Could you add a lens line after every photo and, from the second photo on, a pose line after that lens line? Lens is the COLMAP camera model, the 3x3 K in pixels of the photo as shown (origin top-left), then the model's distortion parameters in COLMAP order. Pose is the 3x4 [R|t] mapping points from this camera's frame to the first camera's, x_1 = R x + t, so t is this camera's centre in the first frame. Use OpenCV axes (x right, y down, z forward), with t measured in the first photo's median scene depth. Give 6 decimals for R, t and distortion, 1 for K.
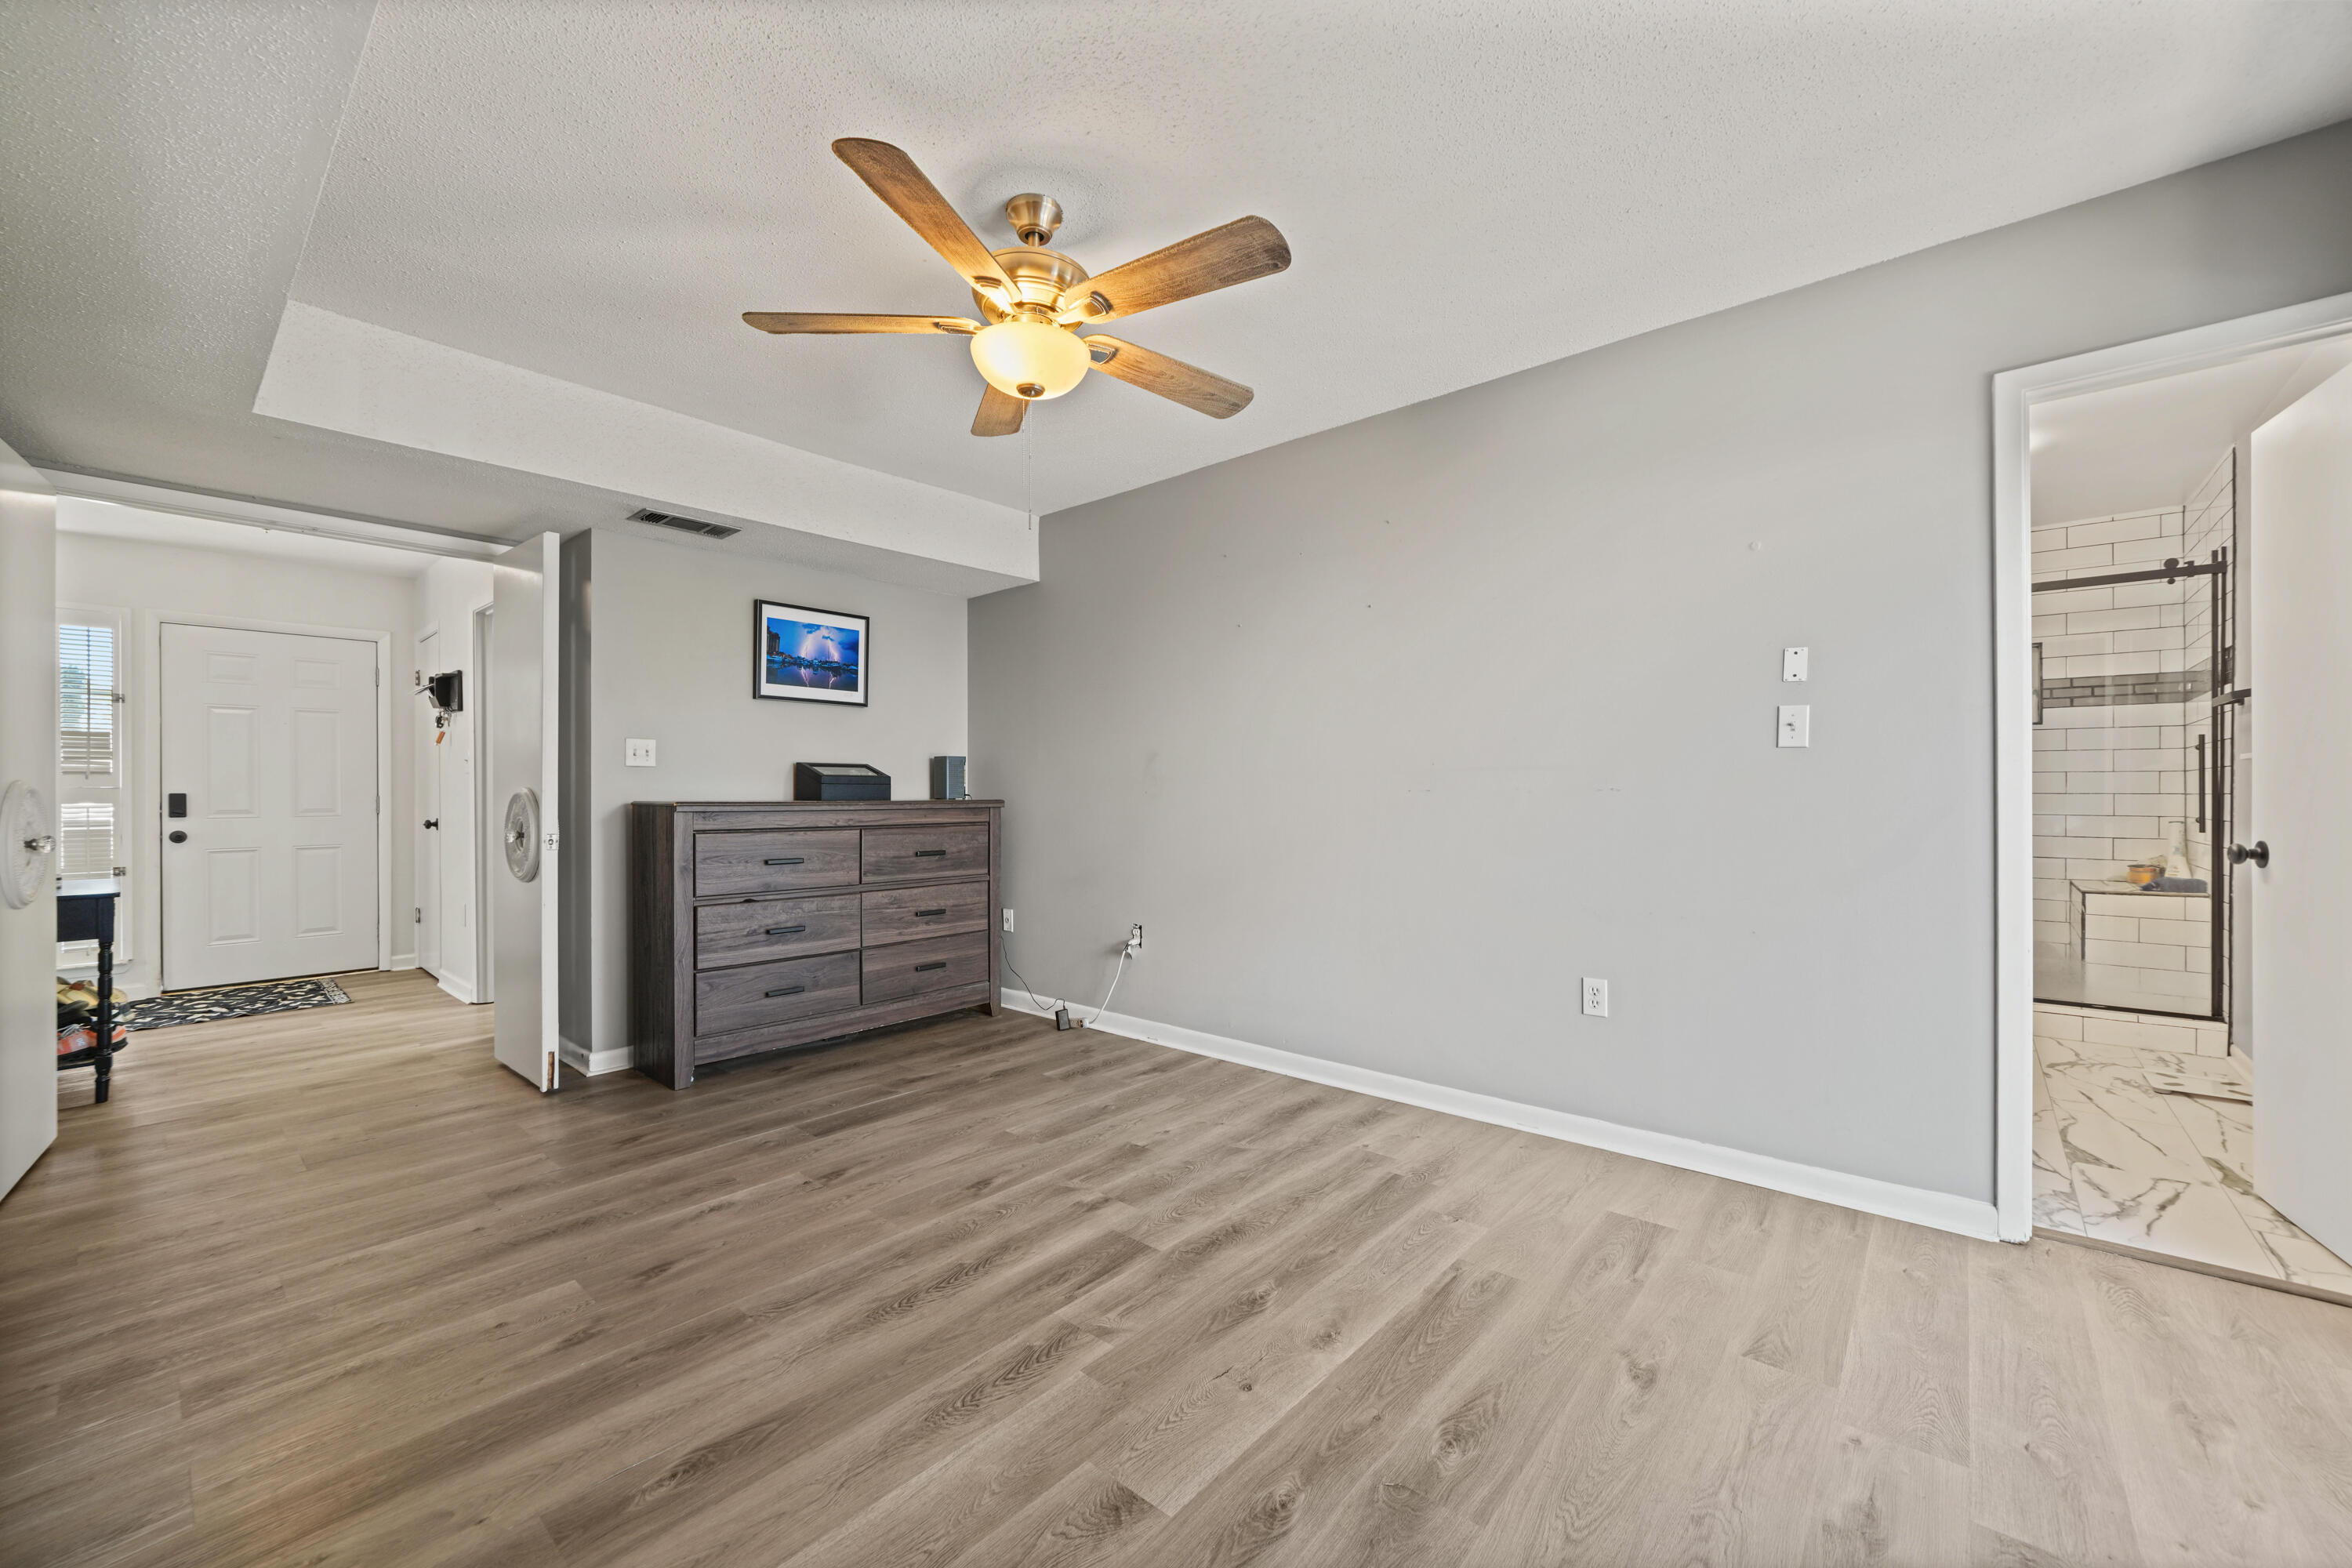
lens RADIAL K [[931.7, 0, 1180.5], [0, 931.7, 788.7], [0, 0, 1]] dist [-0.008415, -0.000002]
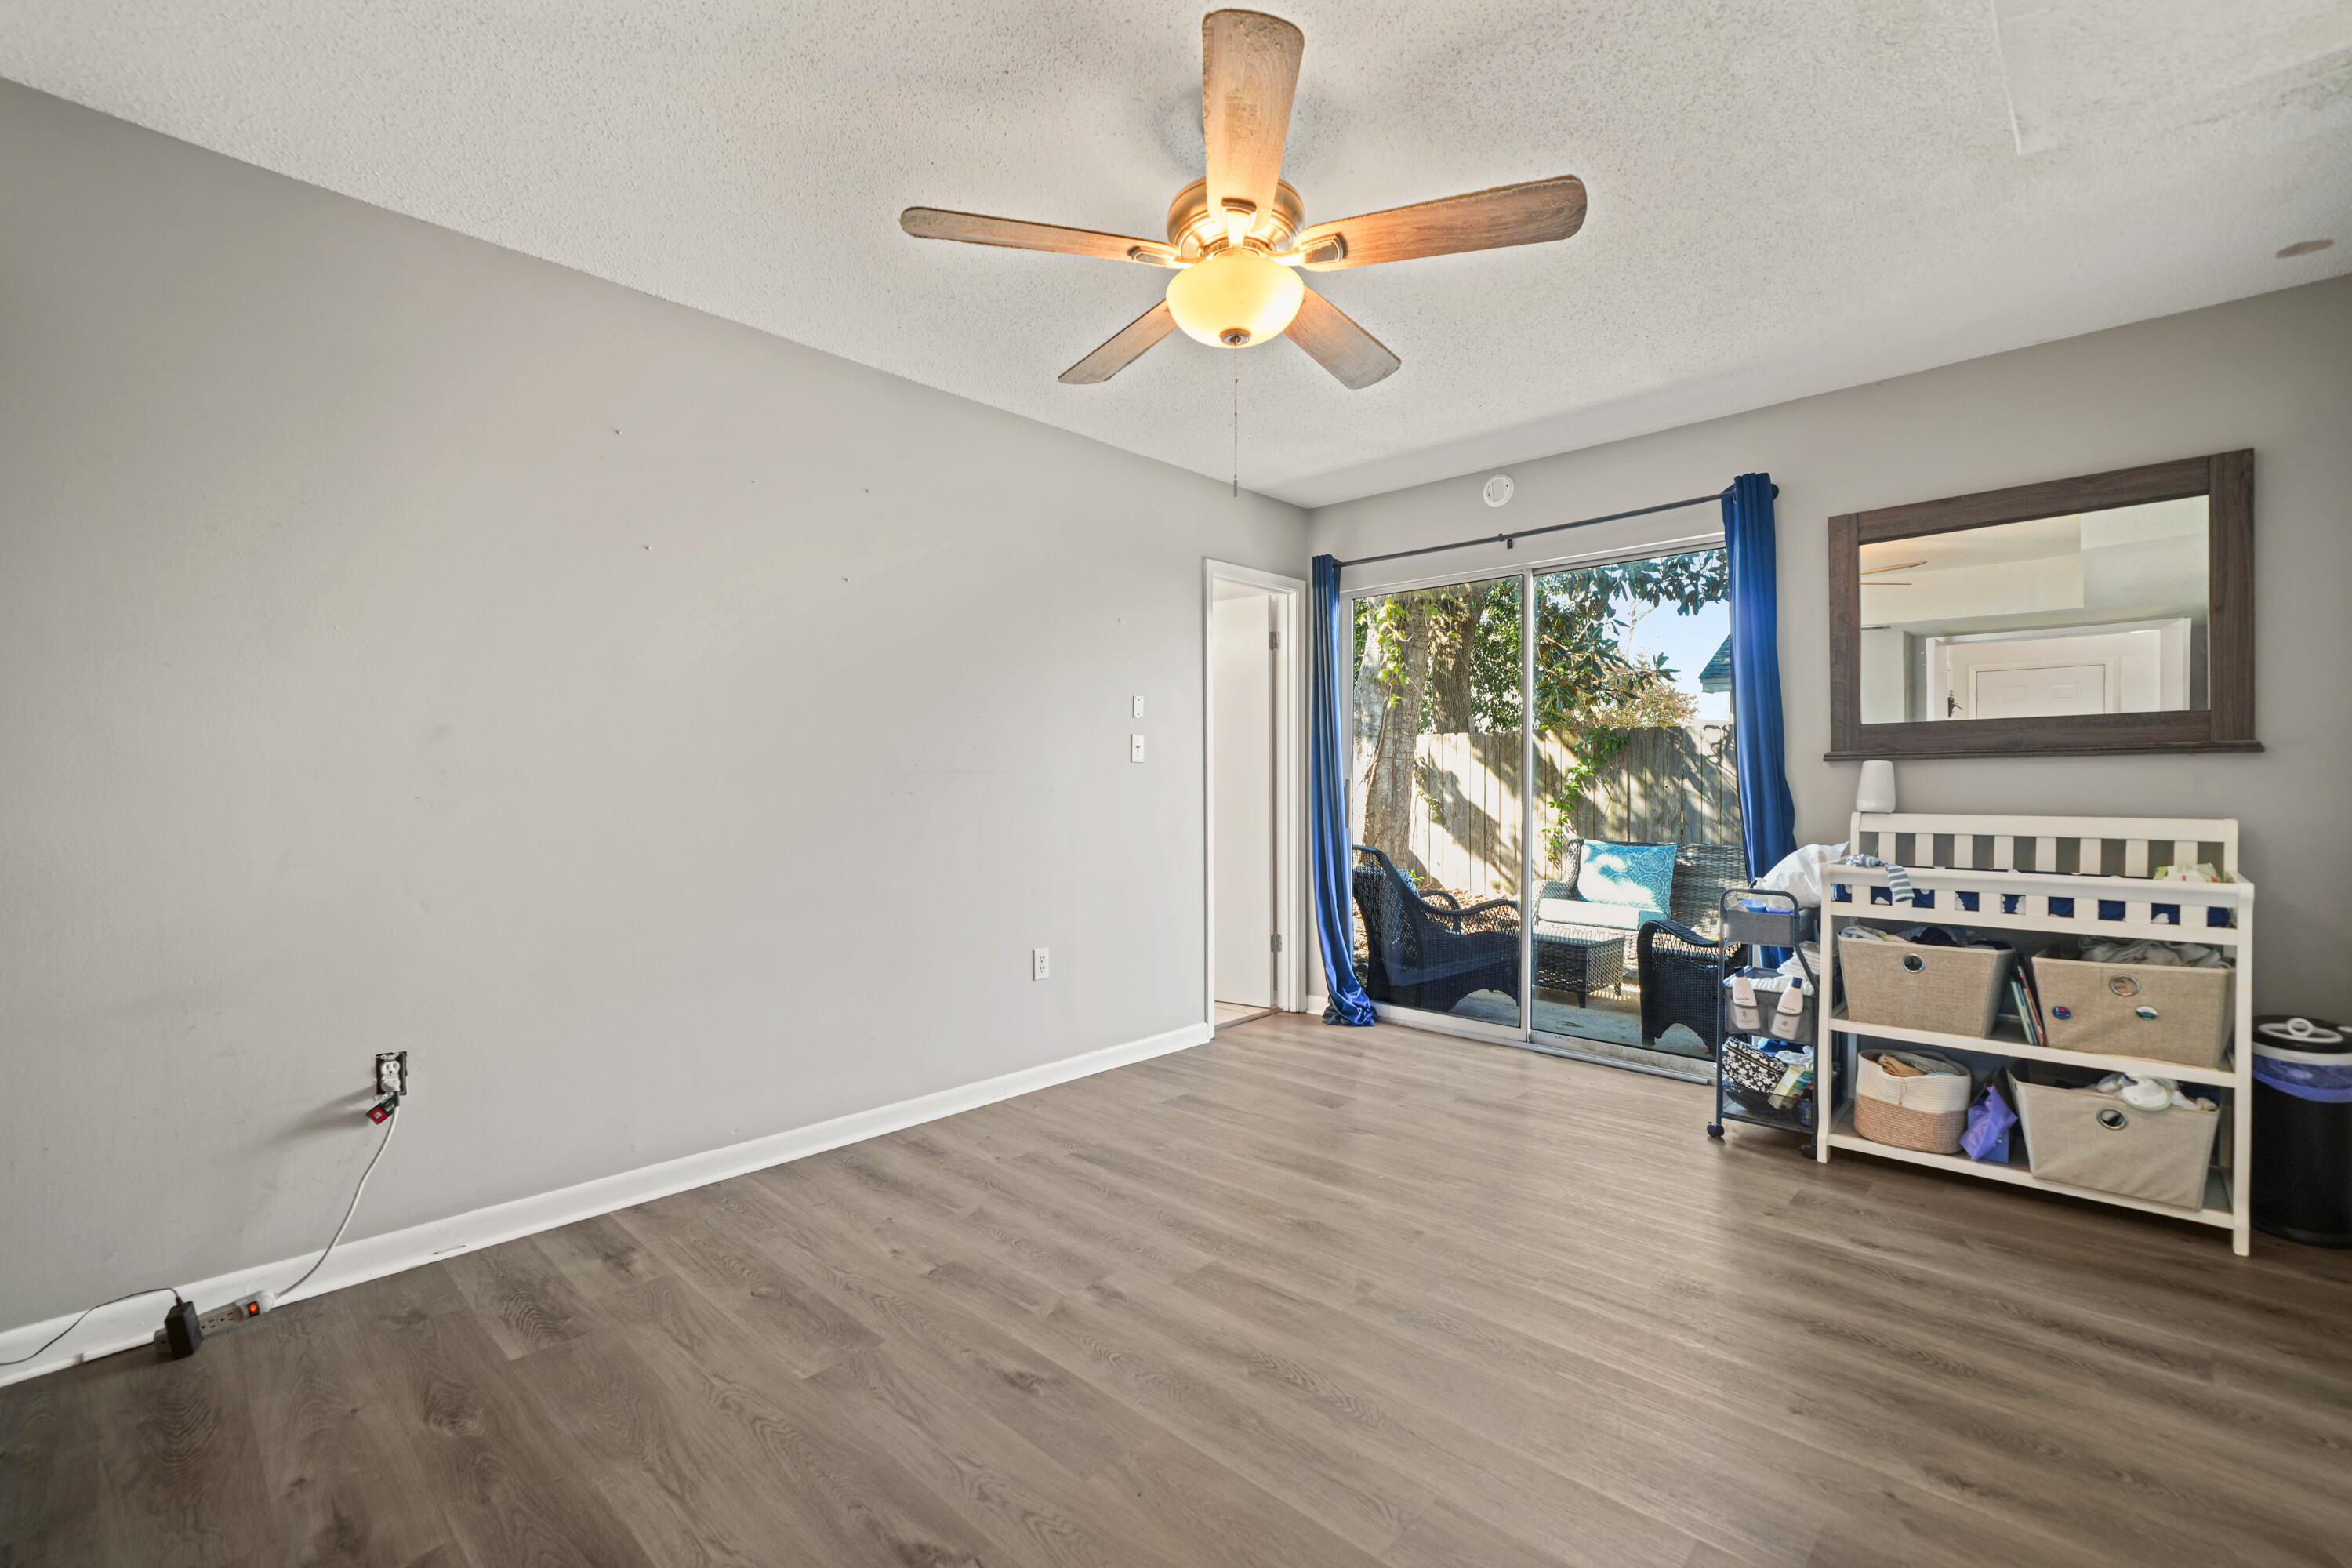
lens RADIAL K [[1014.8, 0, 1180.7], [0, 1014.8, 790.9], [0, 0, 1]] dist [0.002445, 0.000604]
pose [[0.020869, -0.001489, 0.999781, -0.825652], [-0.007084, 0.999974, 0.001637, -0.001810], [-0.999757, -0.007117, 0.020858, 0.763879]]
